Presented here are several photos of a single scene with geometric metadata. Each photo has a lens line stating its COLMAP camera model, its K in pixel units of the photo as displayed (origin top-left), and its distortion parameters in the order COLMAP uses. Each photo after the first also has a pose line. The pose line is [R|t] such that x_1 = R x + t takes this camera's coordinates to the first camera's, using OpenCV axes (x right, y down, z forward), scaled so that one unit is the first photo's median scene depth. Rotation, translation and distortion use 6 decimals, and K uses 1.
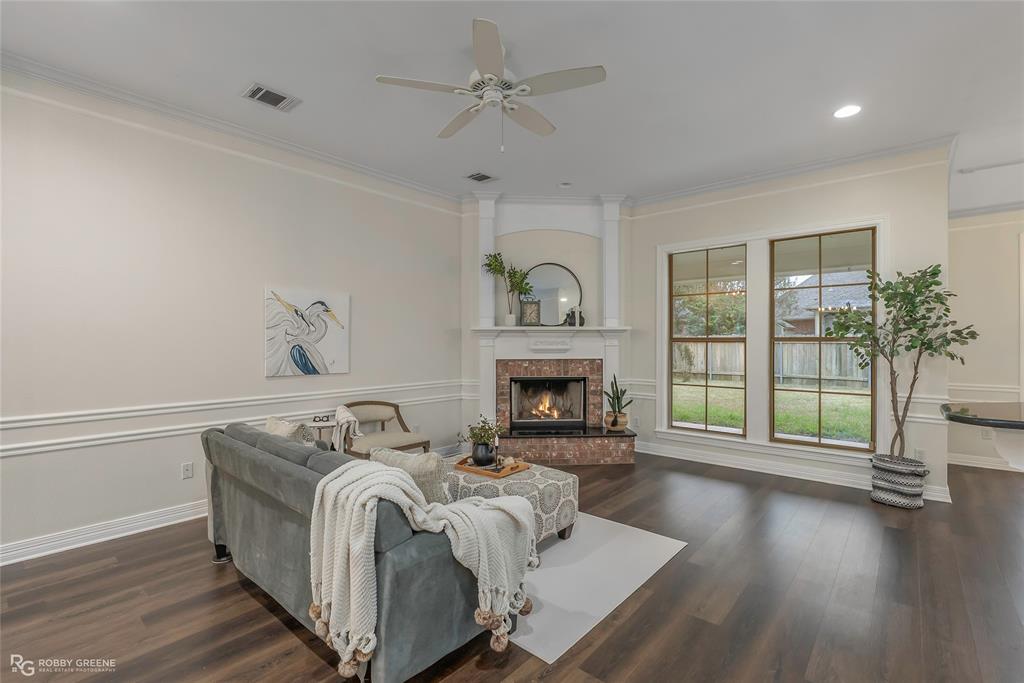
lens RADIAL K [[455.2, 0, 512.0], [0, 455.2, 341.5], [0, 0, 1]] dist [-0.000061, 0.000053]
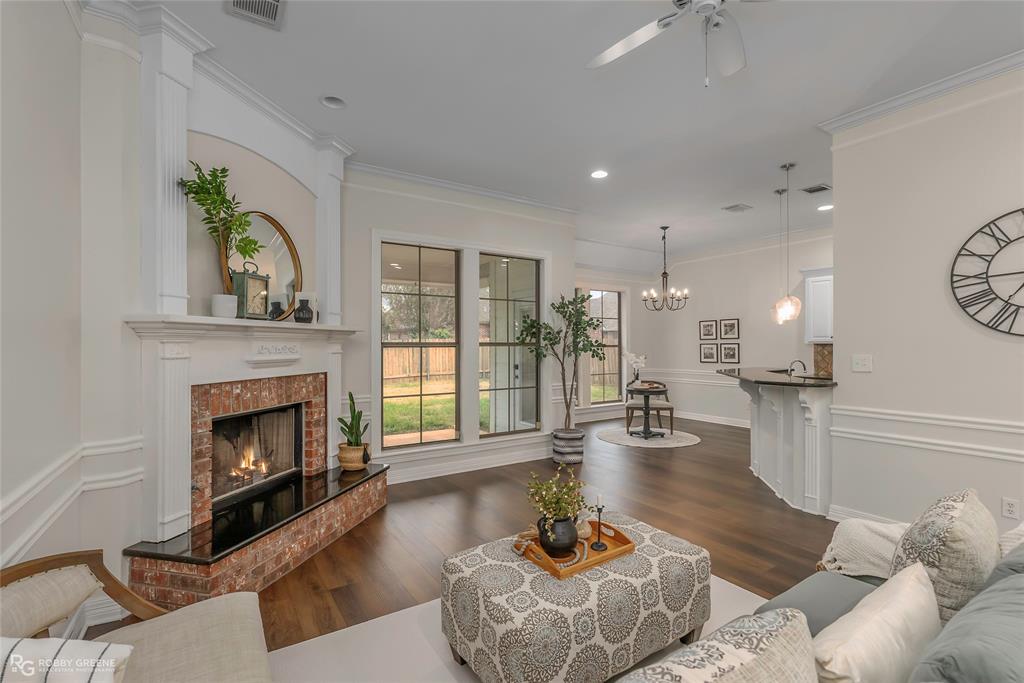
lens RADIAL K [[459.5, 0, 512.0], [0, 459.5, 341.5], [0, 0, 1]] dist [-0.086606, -0.000103]
pose [[0.265783, 0.005865, 0.964015, -0.390736], [0.001175, 0.999979, -0.006408, -0.003648], [-0.964032, 0.002836, 0.265770, 0.548354]]
